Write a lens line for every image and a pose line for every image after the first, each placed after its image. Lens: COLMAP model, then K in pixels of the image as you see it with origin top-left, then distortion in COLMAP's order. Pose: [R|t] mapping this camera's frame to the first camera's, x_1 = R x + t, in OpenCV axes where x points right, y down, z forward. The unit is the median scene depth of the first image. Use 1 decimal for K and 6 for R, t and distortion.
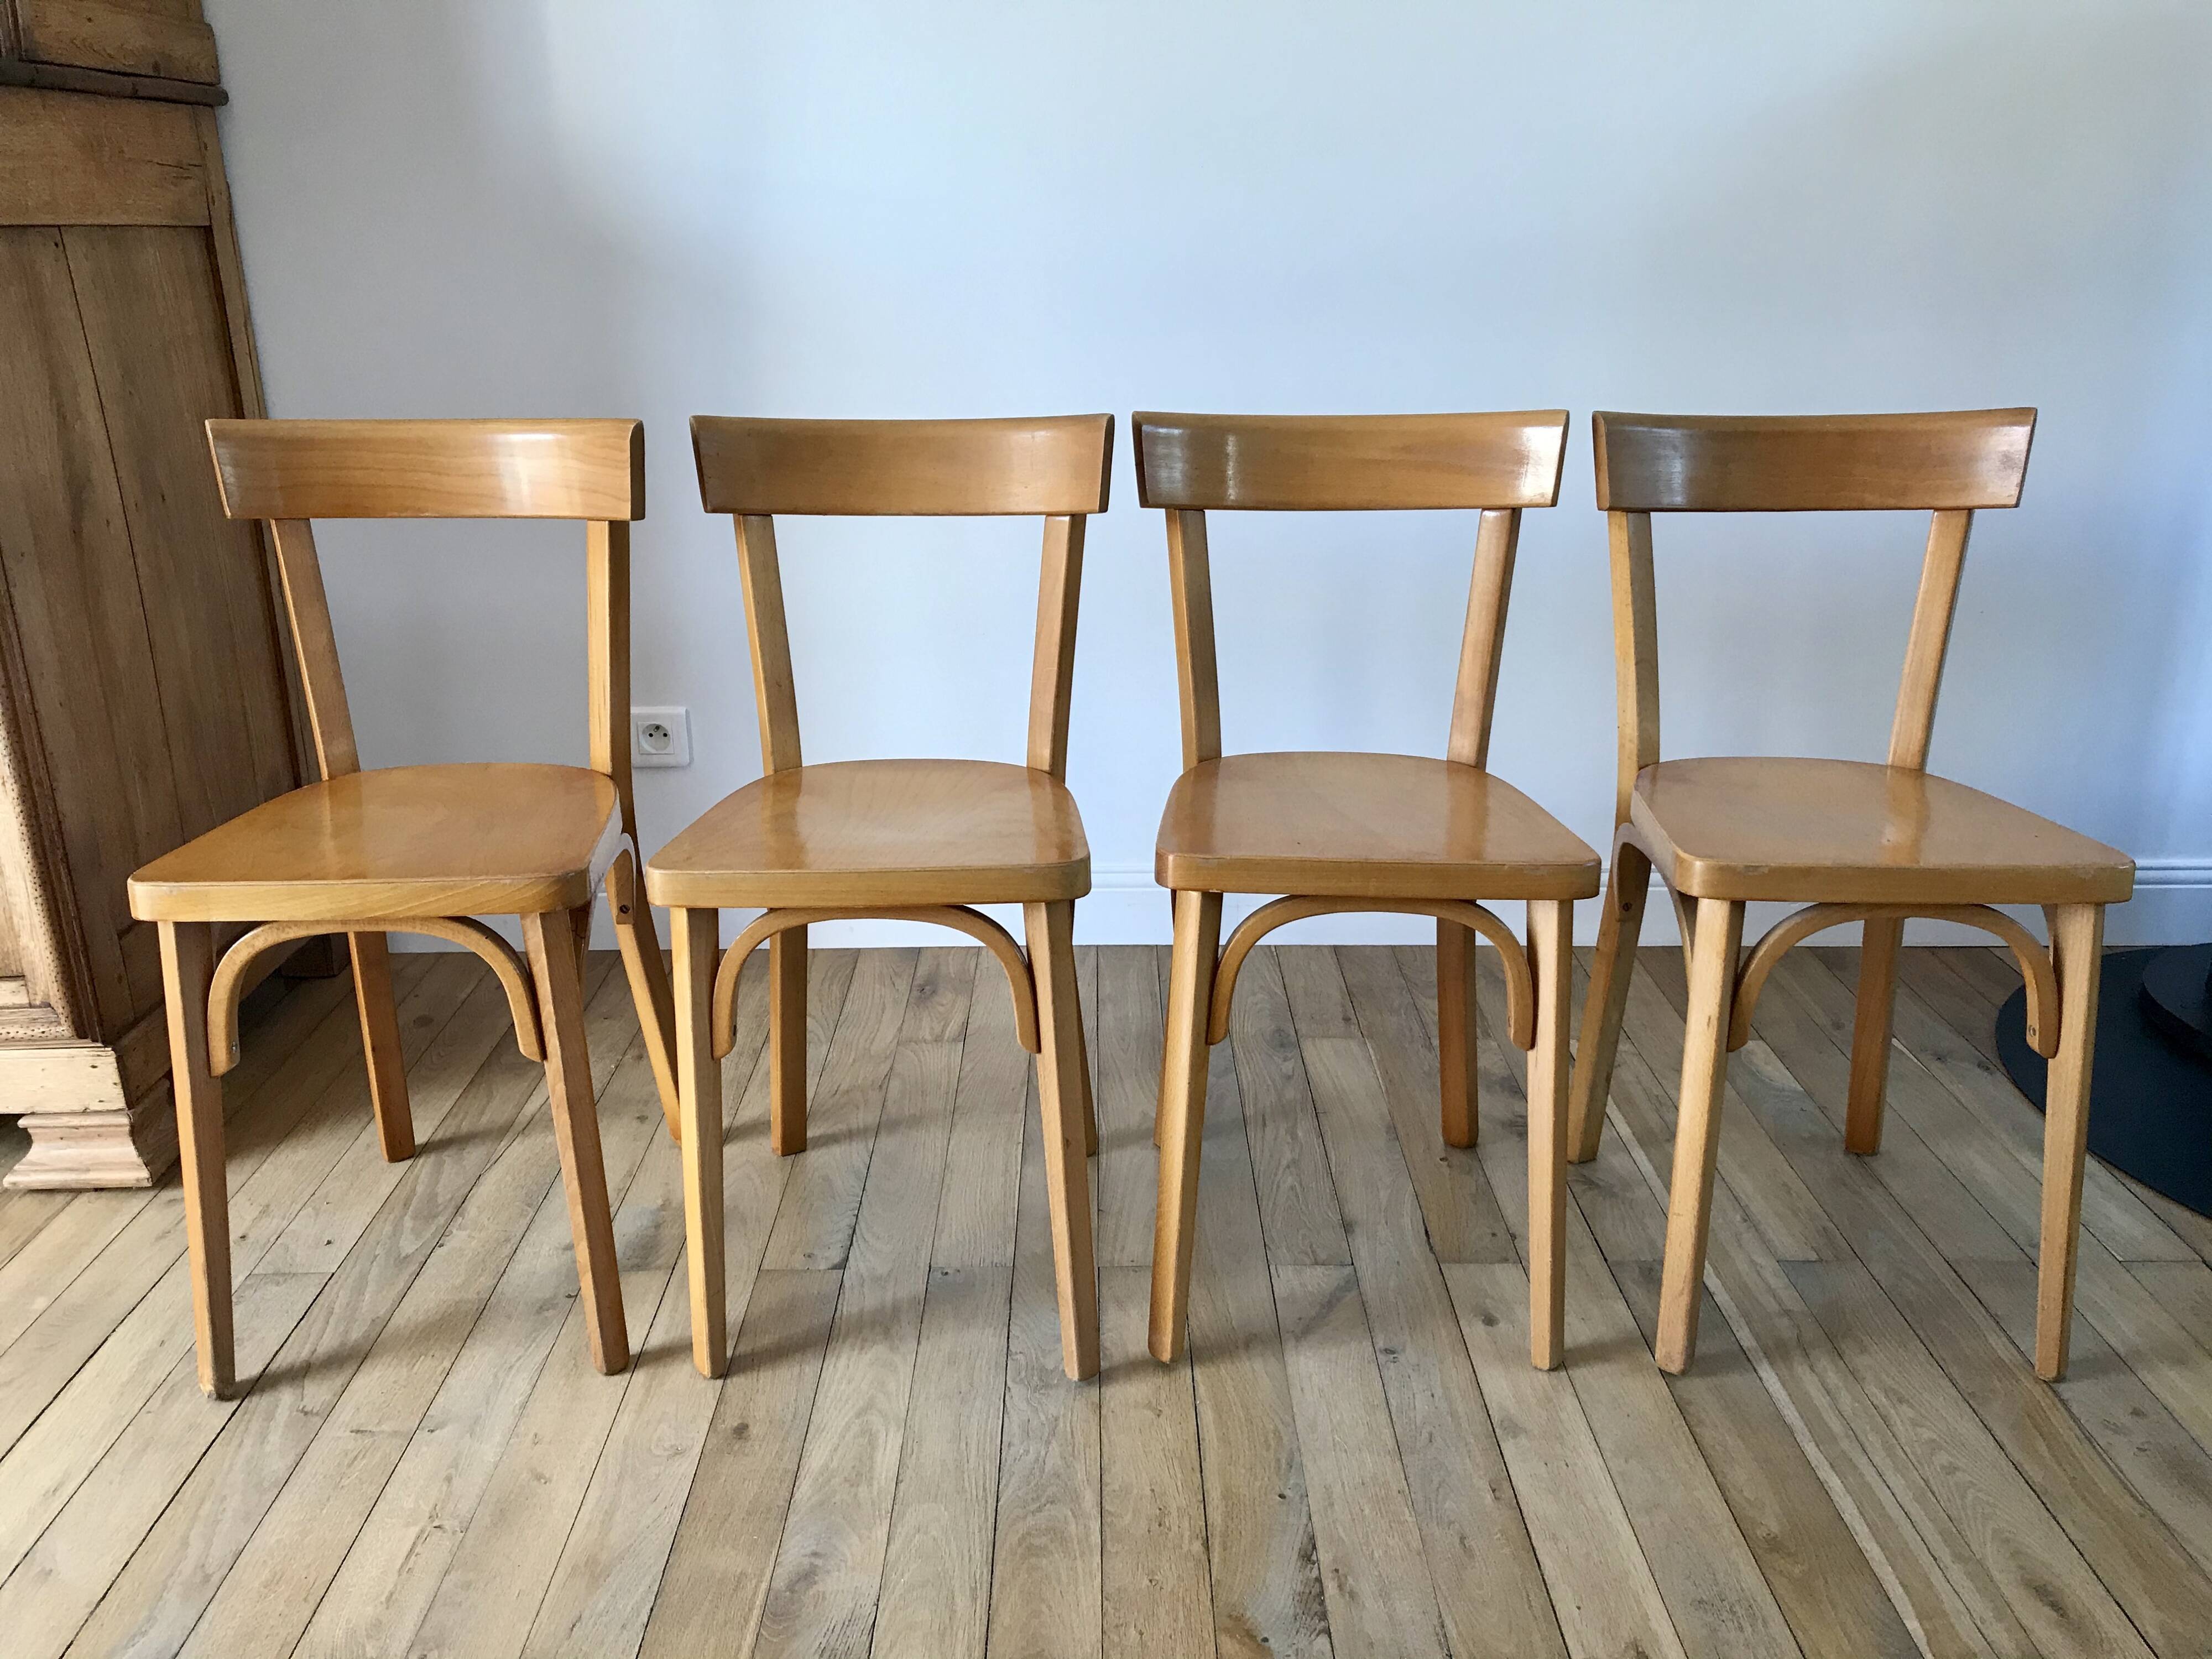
lens RADIAL K [[1799.9, 0, 1085.5], [0, 1799.9, 826.3], [0, 0, 1]] dist [0.012220, 0.004011]
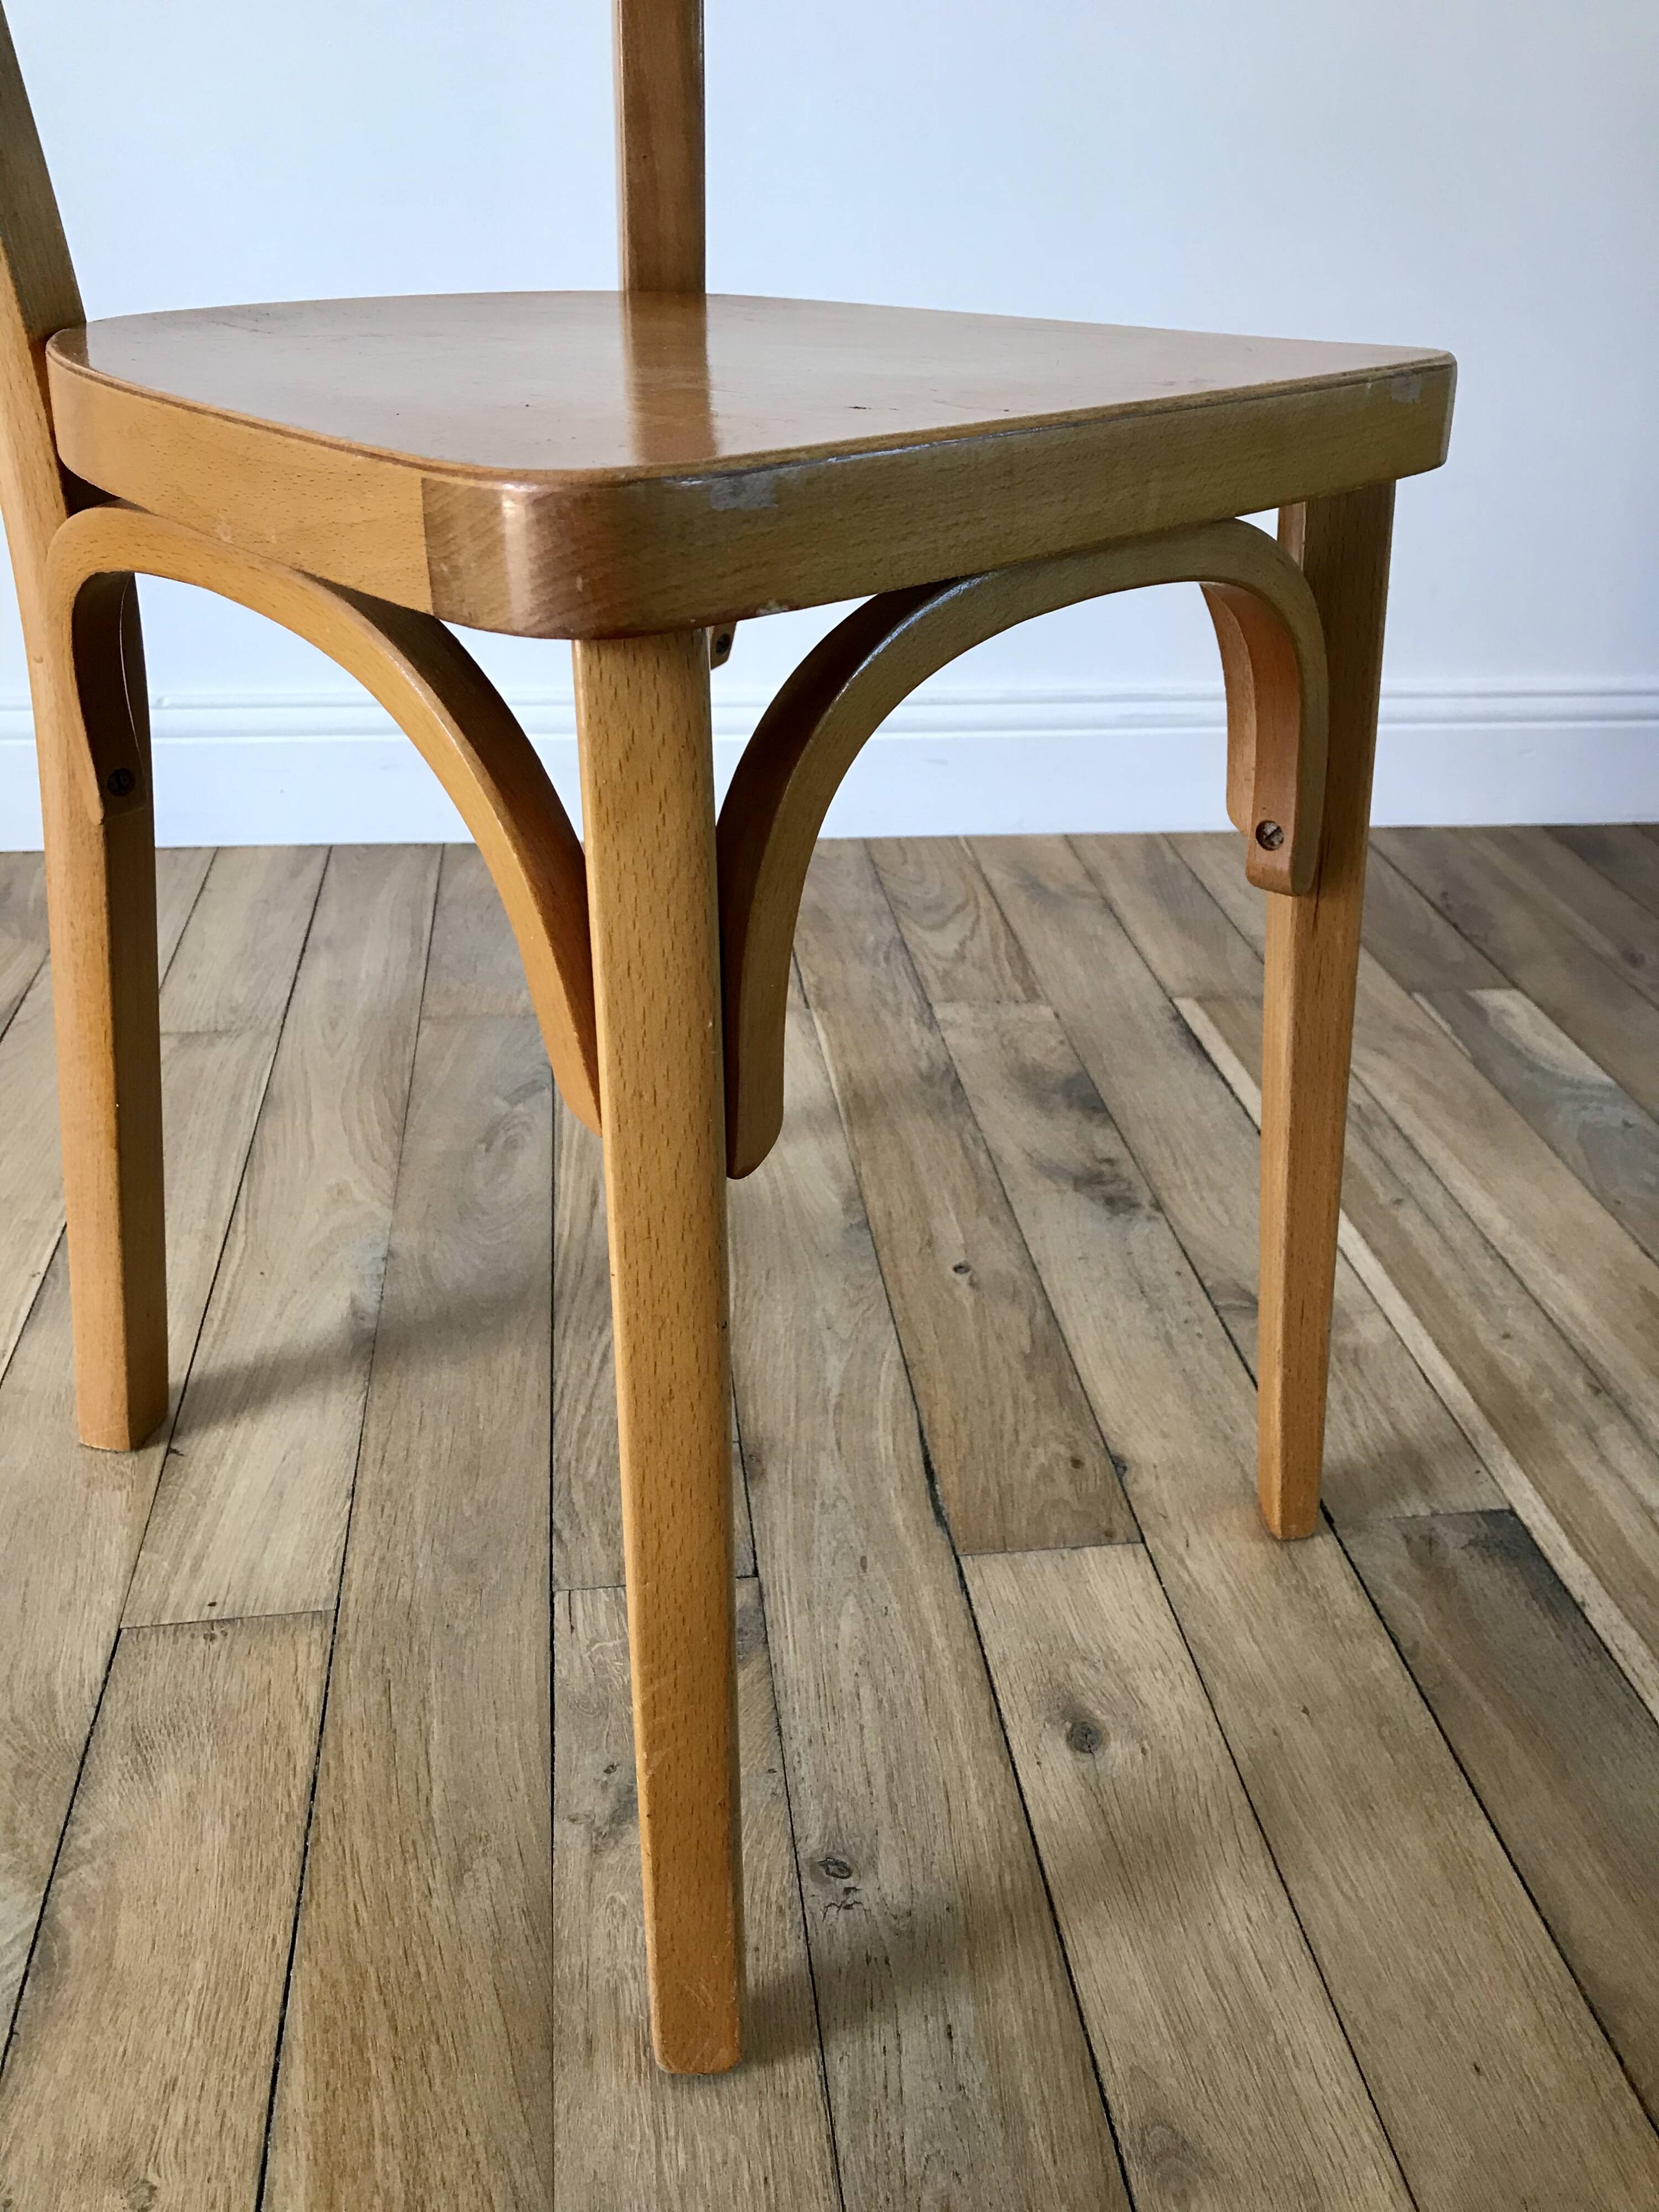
lens RADIAL K [[1740.9, 0, 839.1], [0, 1740.9, 1224.3], [0, 0, 1]] dist [0.058636, -0.094527]
pose [[0.989190, -0.046167, 0.139184, 0.129184], [0.008623, 0.965818, 0.259076, 0.067083], [-0.146387, -0.255076, 0.955776, 0.708547]]
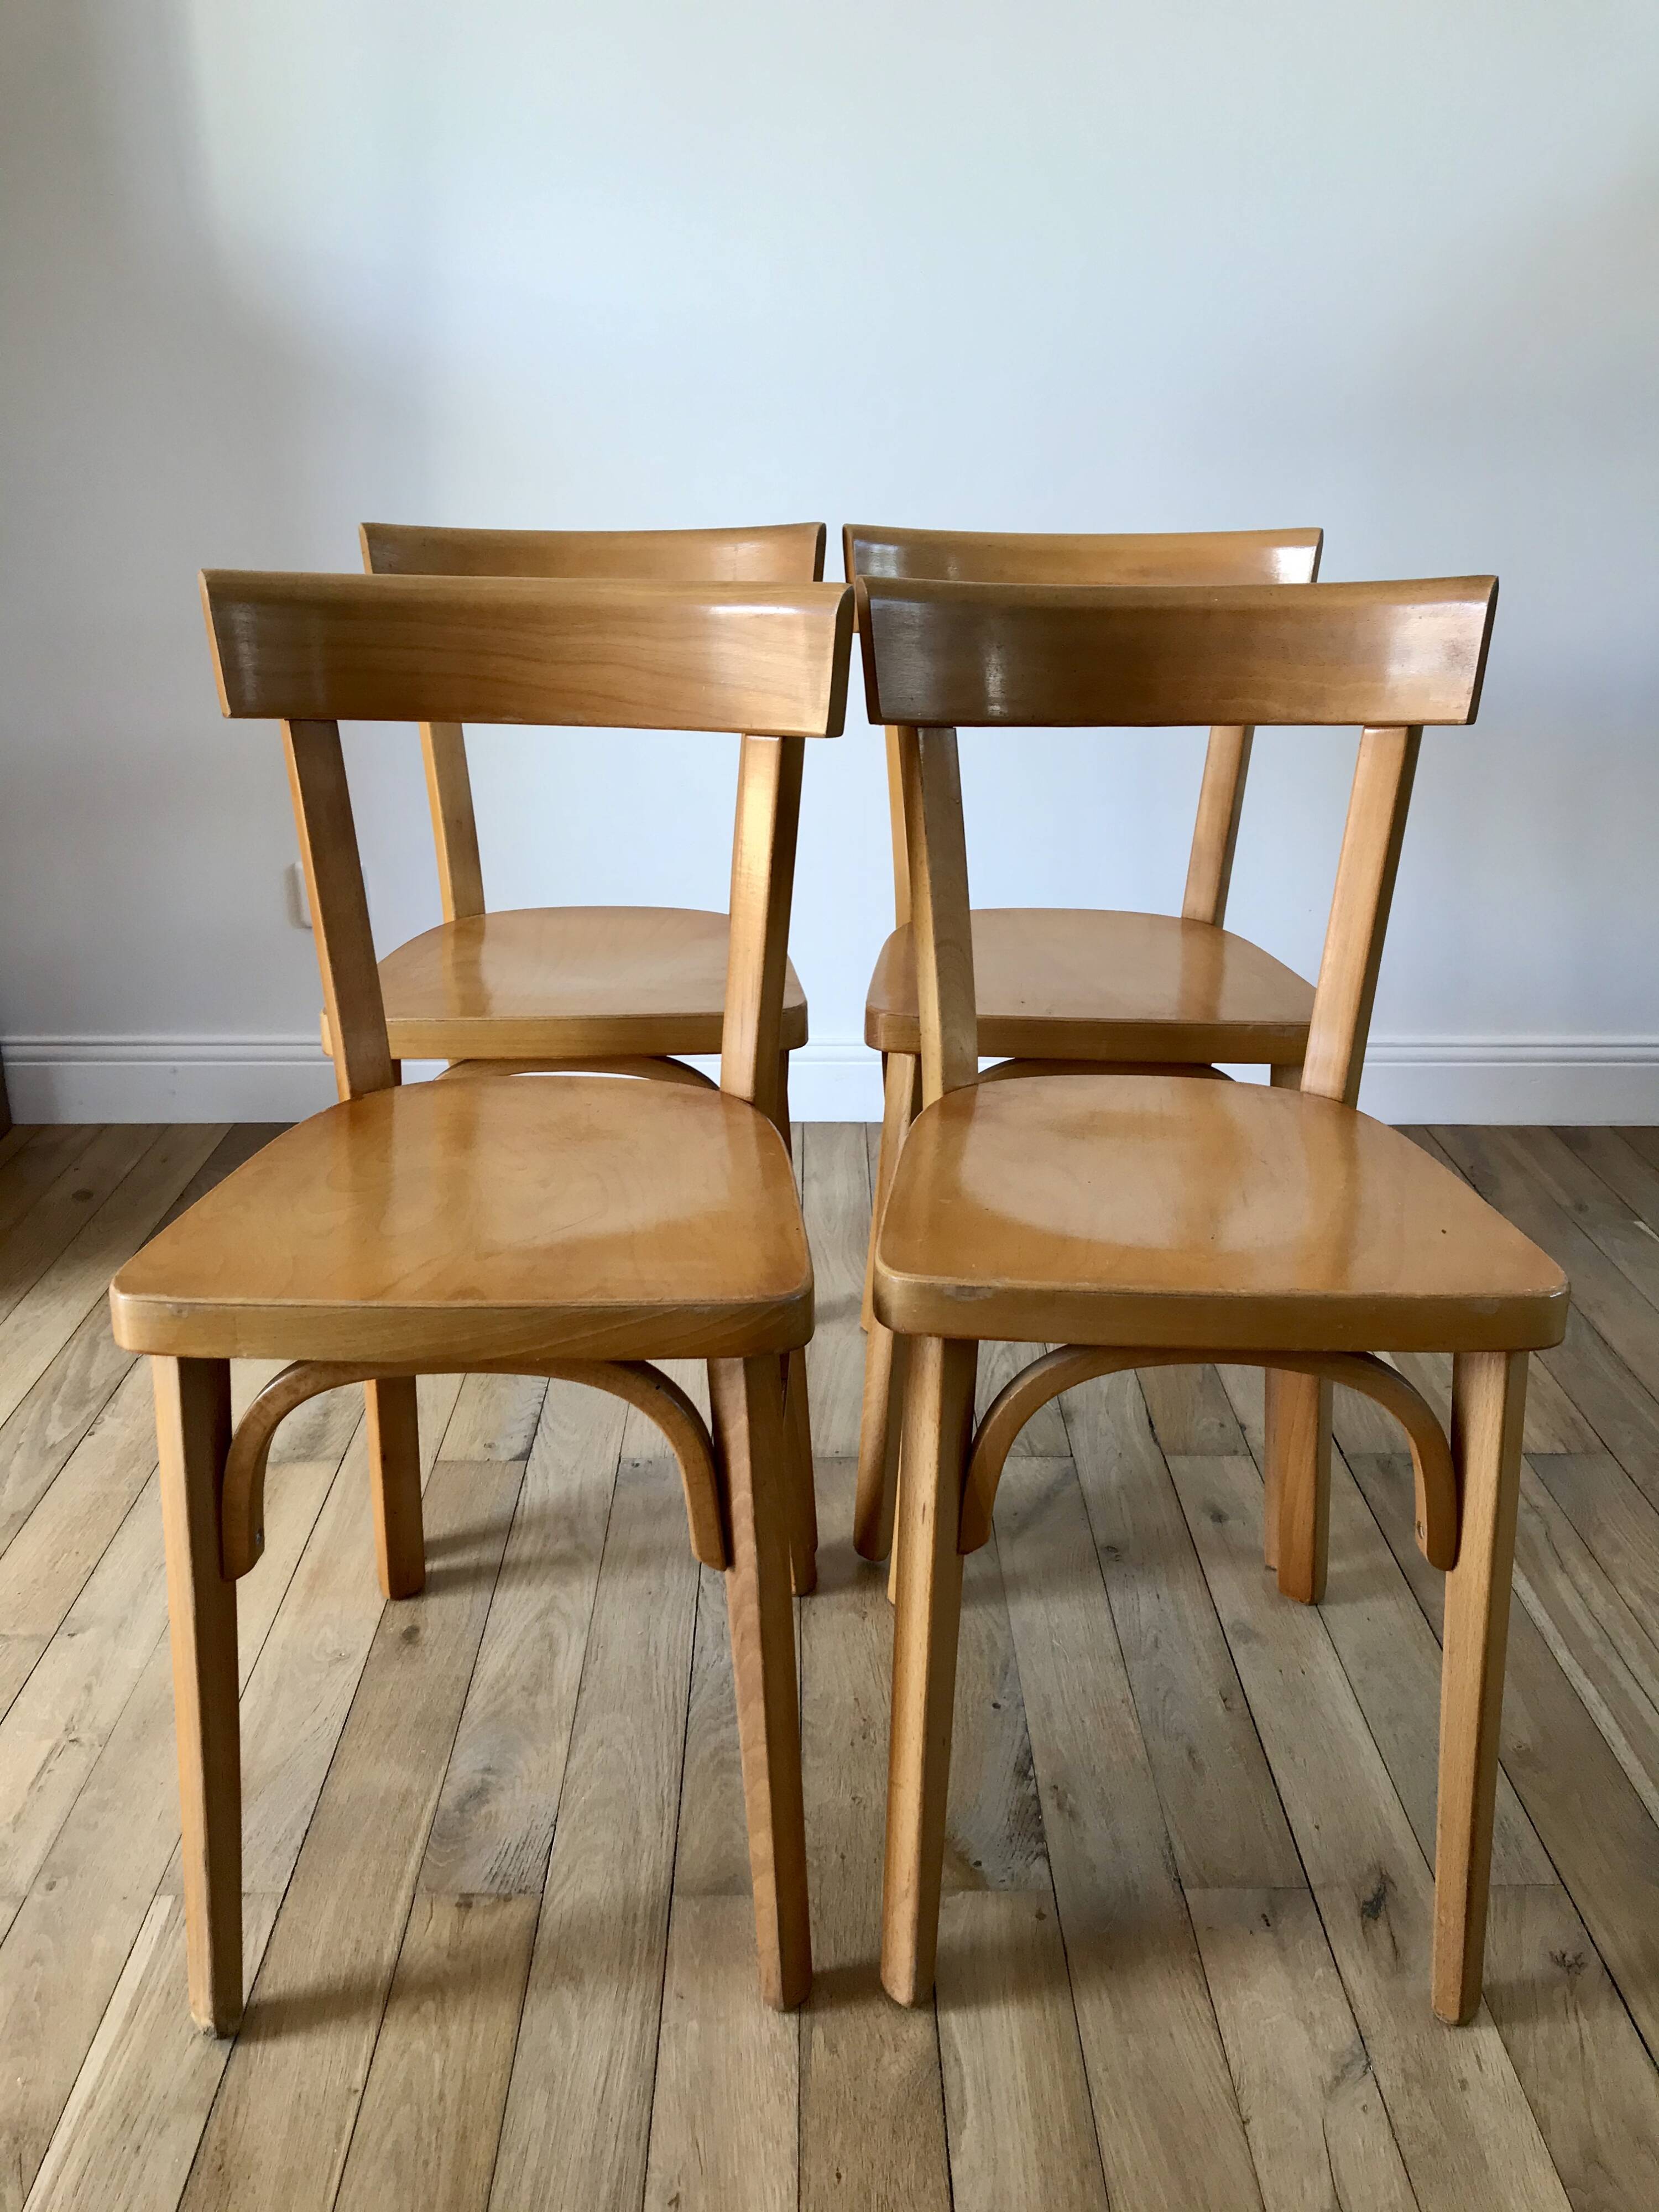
lens RADIAL K [[1799.9, 0, 829.5], [0, 1799.9, 1106.0], [0, 0, 1]] dist [0.012220, 0.004011]
pose [[0.999801, 0.005797, 0.019108, 0.003765], [-0.006763, 0.998683, 0.050852, 0.016601], [-0.018788, -0.050971, 0.998523, 0.087332]]
